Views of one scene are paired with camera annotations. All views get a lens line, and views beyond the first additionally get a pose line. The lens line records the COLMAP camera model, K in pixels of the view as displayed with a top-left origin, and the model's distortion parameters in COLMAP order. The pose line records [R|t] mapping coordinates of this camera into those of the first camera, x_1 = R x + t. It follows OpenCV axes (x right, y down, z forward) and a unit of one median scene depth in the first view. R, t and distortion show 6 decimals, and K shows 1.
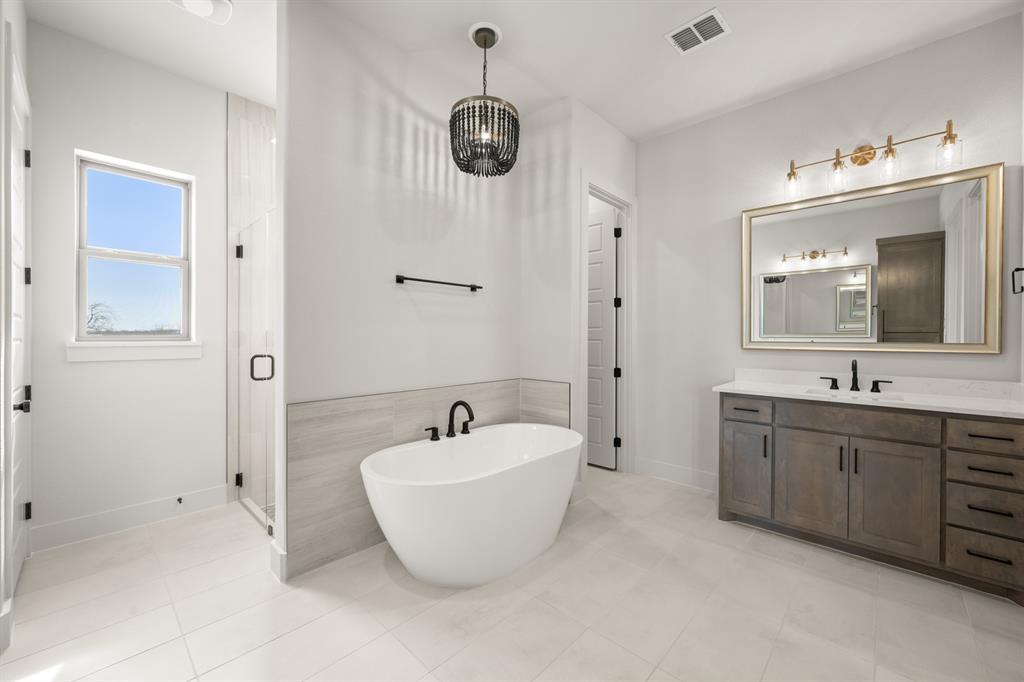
lens RADIAL K [[403.9, 0, 509.5], [0, 403.9, 339.2], [0, 0, 1]] dist [0.004365, -0.000441]
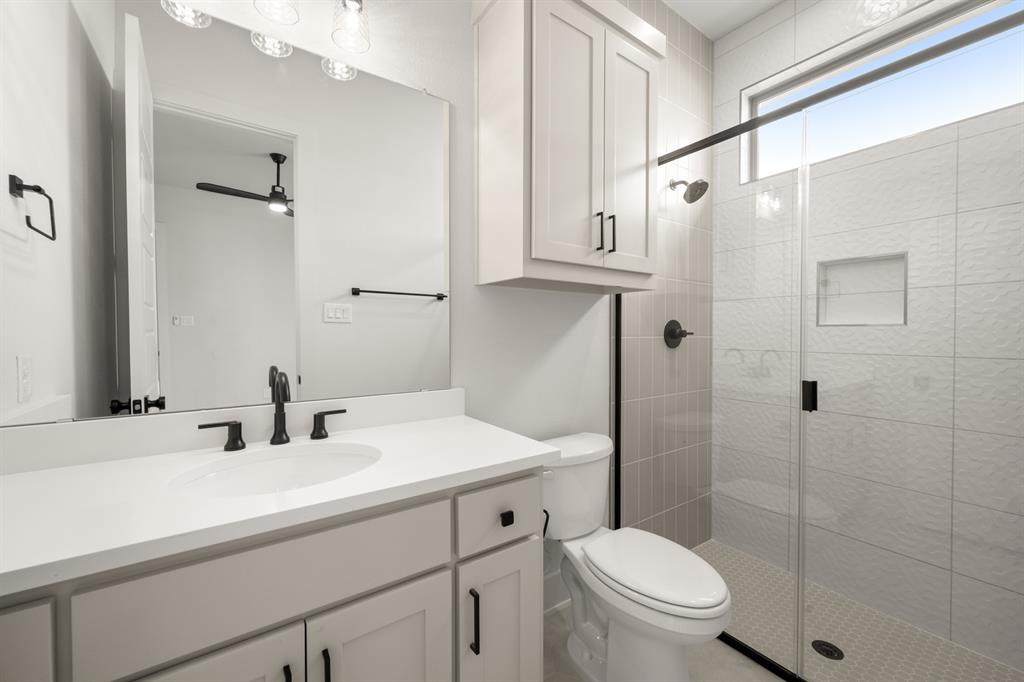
lens RADIAL K [[403.9, 0, 522.4], [0, 403.9, 330.2], [0, 0, 1]] dist [0.004365, -0.000441]
pose [[0.192977, -0.000758, 0.981203, 0.482152], [0.002458, 0.999997, 0.000289, 0.008277], [-0.981200, 0.002356, 0.192979, 0.664066]]
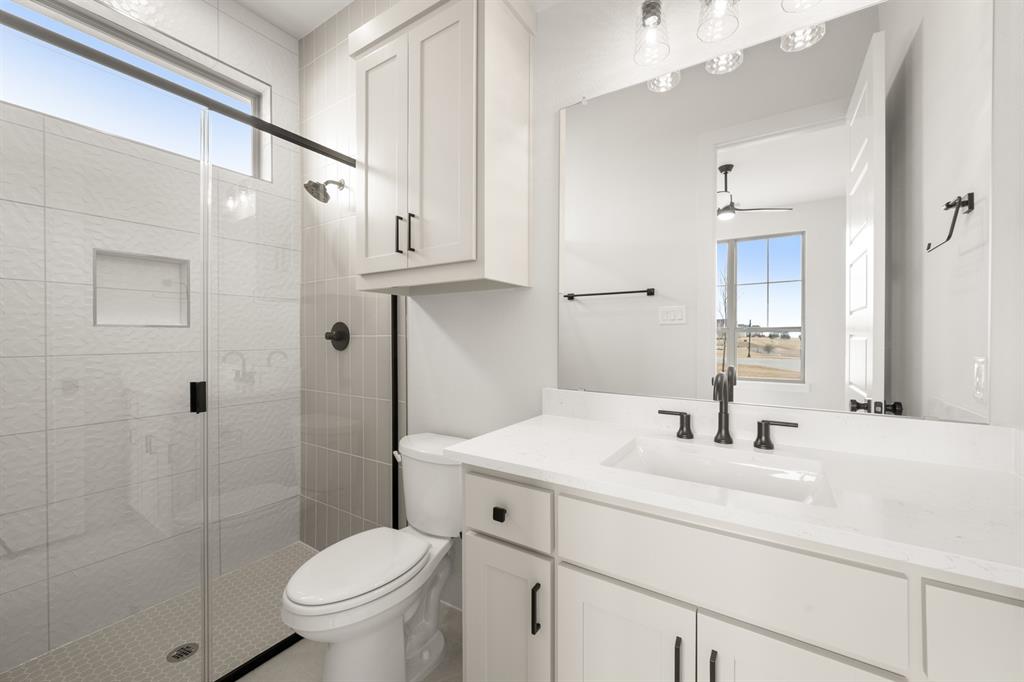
lens RADIAL K [[403.9, 0, 519.6], [0, 403.9, 338.6], [0, 0, 1]] dist [0.004365, -0.000441]
pose [[0.981723, 0.002843, 0.190293, 0.545151], [-0.005043, 0.999926, 0.011082, 0.008702], [-0.190247, -0.011839, 0.981665, 0.604344]]
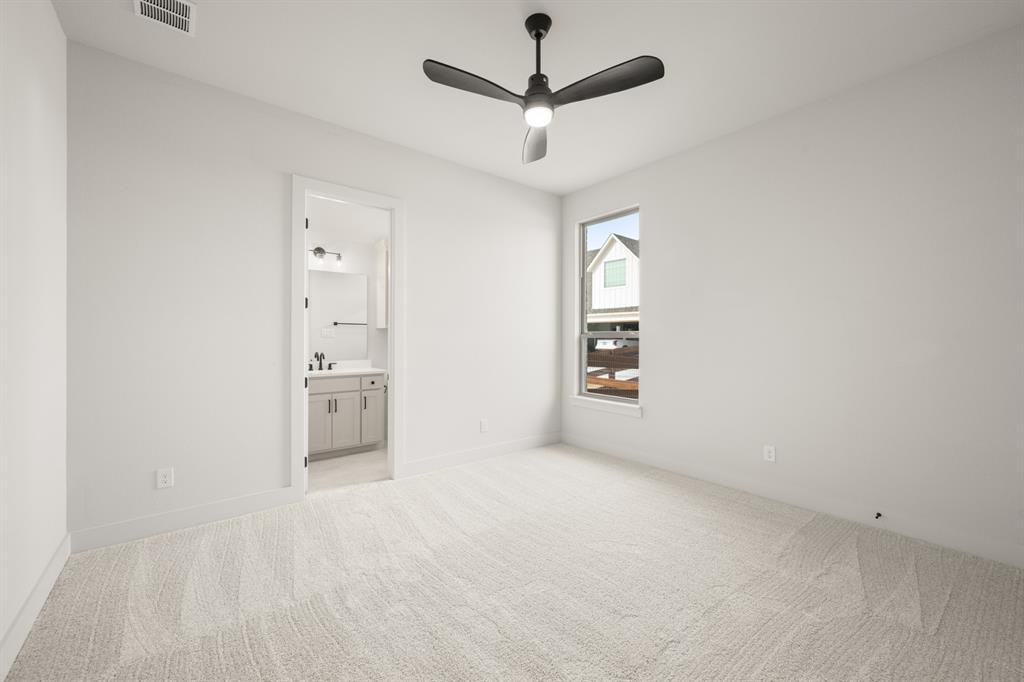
lens RADIAL K [[403.9, 0, 510.5], [0, 403.9, 337.5], [0, 0, 1]] dist [0.004365, -0.000441]
pose [[0.156789, -0.003171, 0.987627, -0.746888], [0.007191, 0.999972, 0.002069, -0.012272], [-0.987606, 0.006778, 0.156808, -0.089207]]
